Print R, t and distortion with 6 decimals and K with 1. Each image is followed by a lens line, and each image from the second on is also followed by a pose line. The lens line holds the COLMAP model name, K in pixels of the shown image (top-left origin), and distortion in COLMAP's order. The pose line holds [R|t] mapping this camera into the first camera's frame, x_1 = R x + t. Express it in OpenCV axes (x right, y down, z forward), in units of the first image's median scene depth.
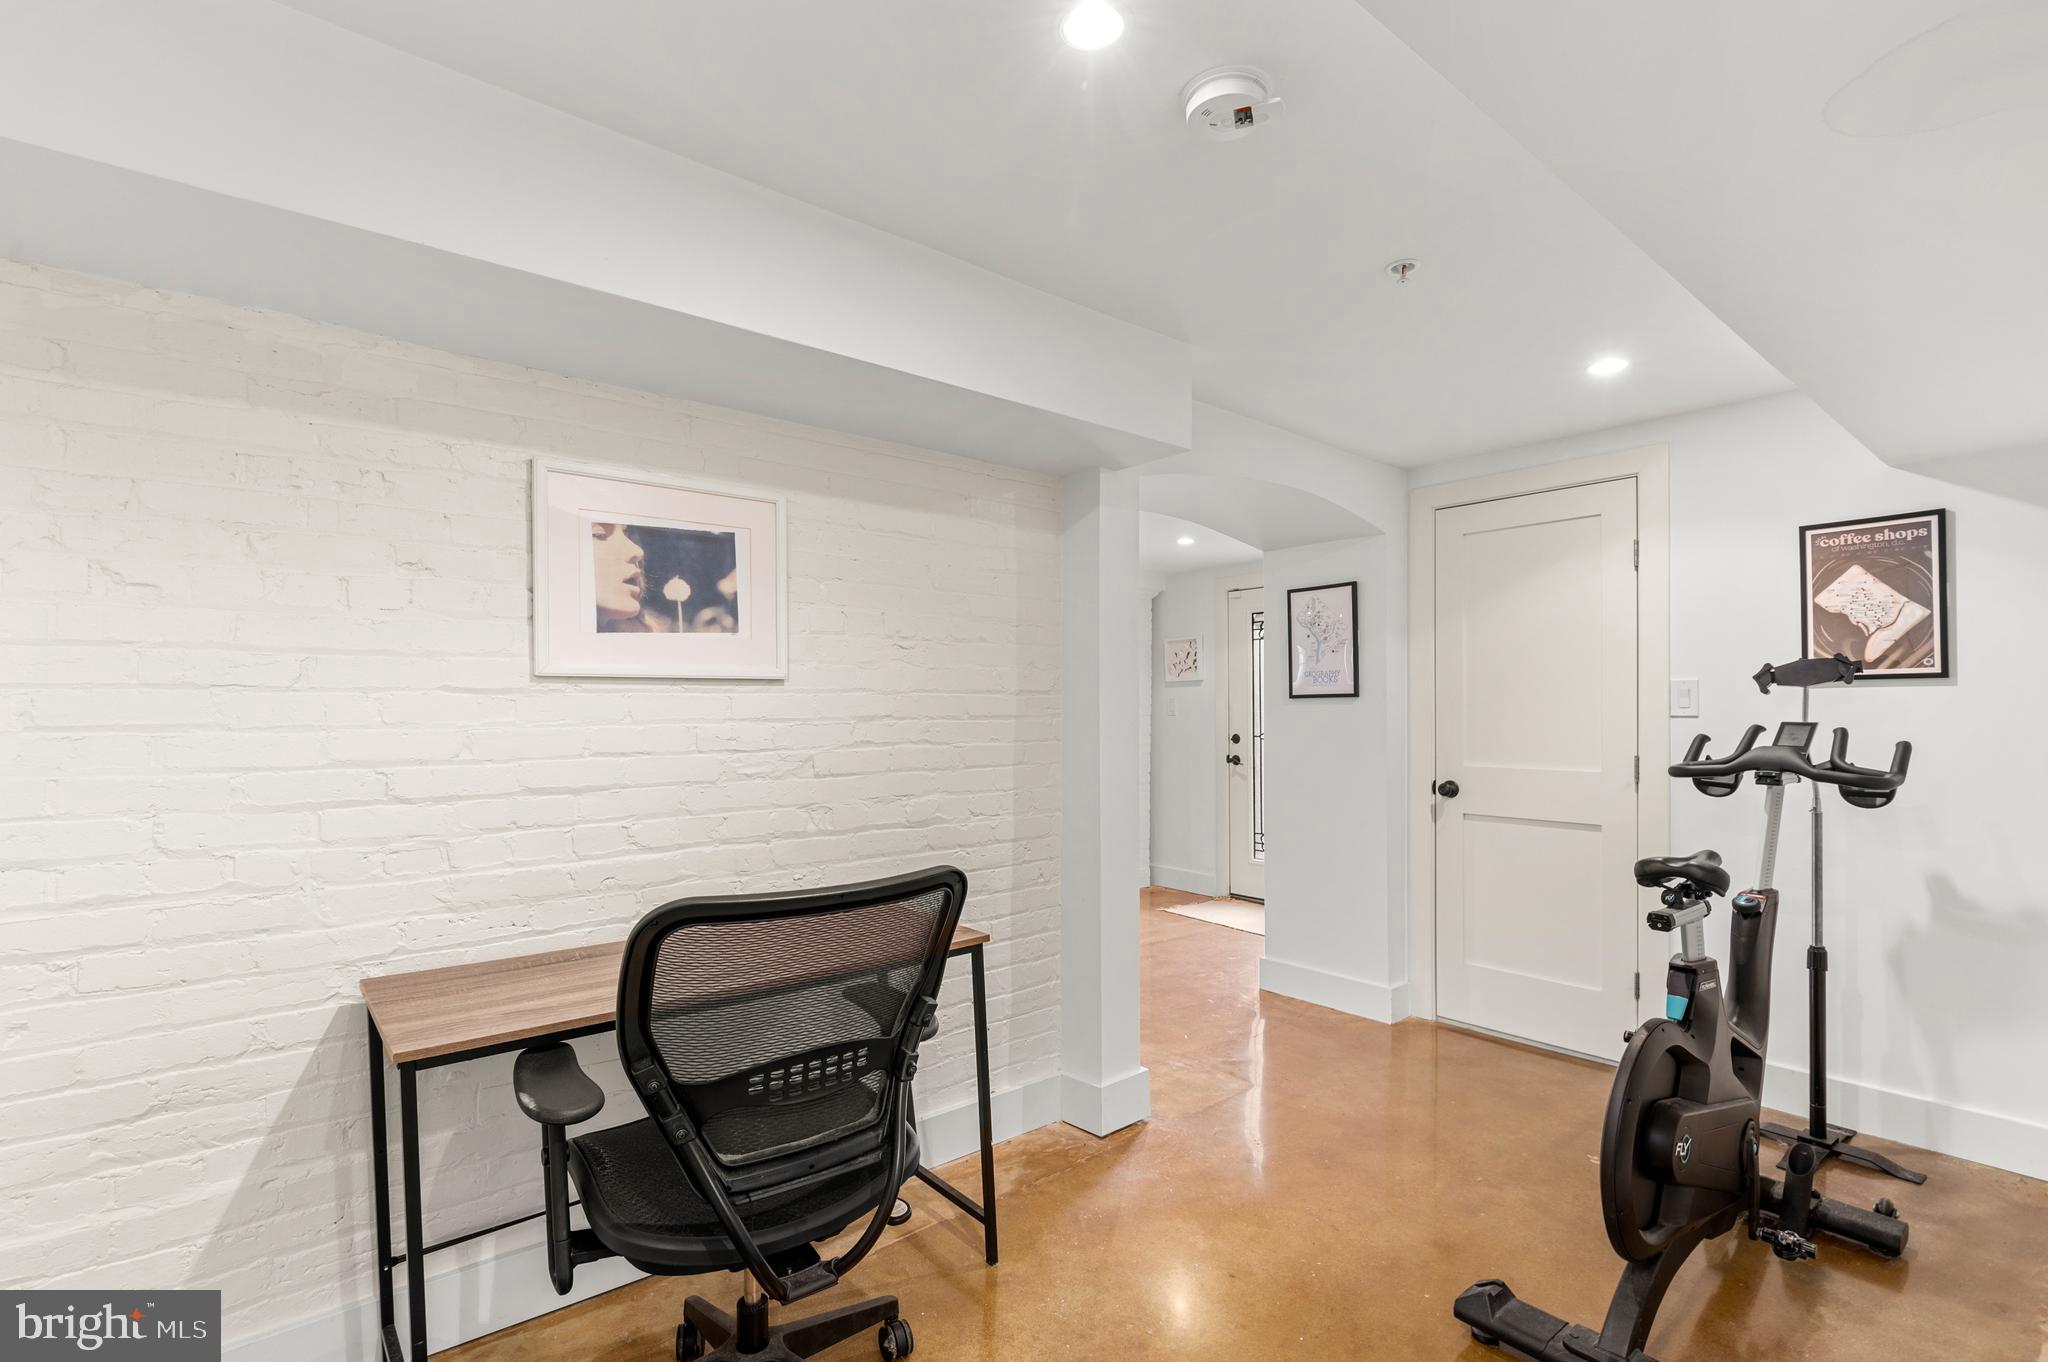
lens RADIAL K [[939.8, 0, 1024.1], [0, 939.8, 686.9], [0, 0, 1]] dist [0.000231, -0.000011]
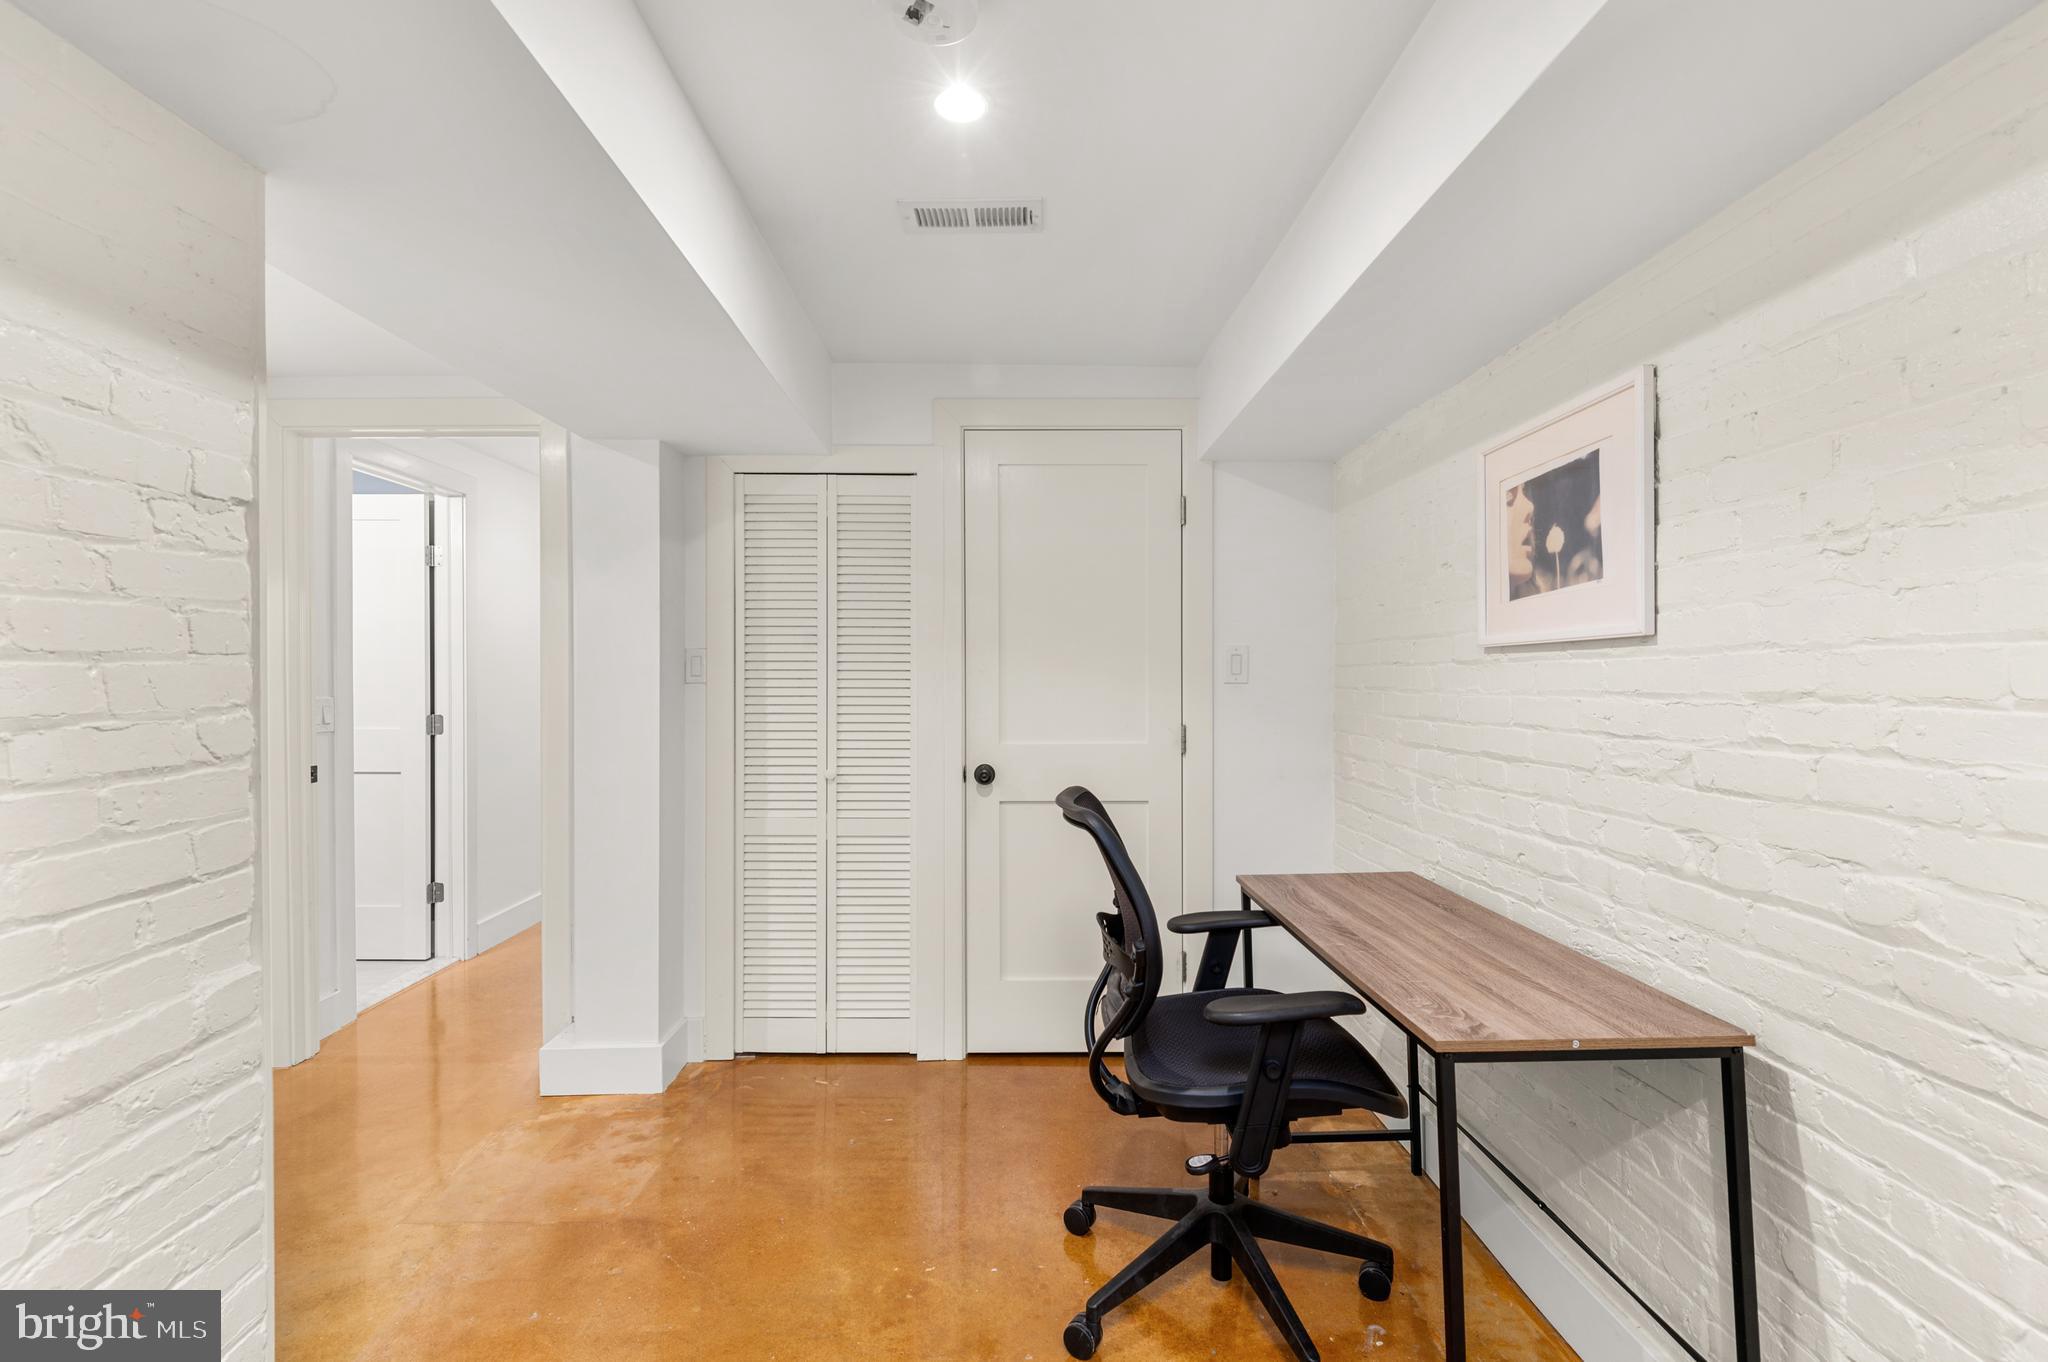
lens RADIAL K [[939.8, 0, 1022.5], [0, 939.8, 683.1], [0, 0, 1]] dist [0.000231, -0.000011]
pose [[-0.622471, 0.000187, -0.782643, 0.586553], [0.009172, 0.999933, -0.007056, 0.028327], [0.782589, -0.011570, -0.622431, 1.115947]]
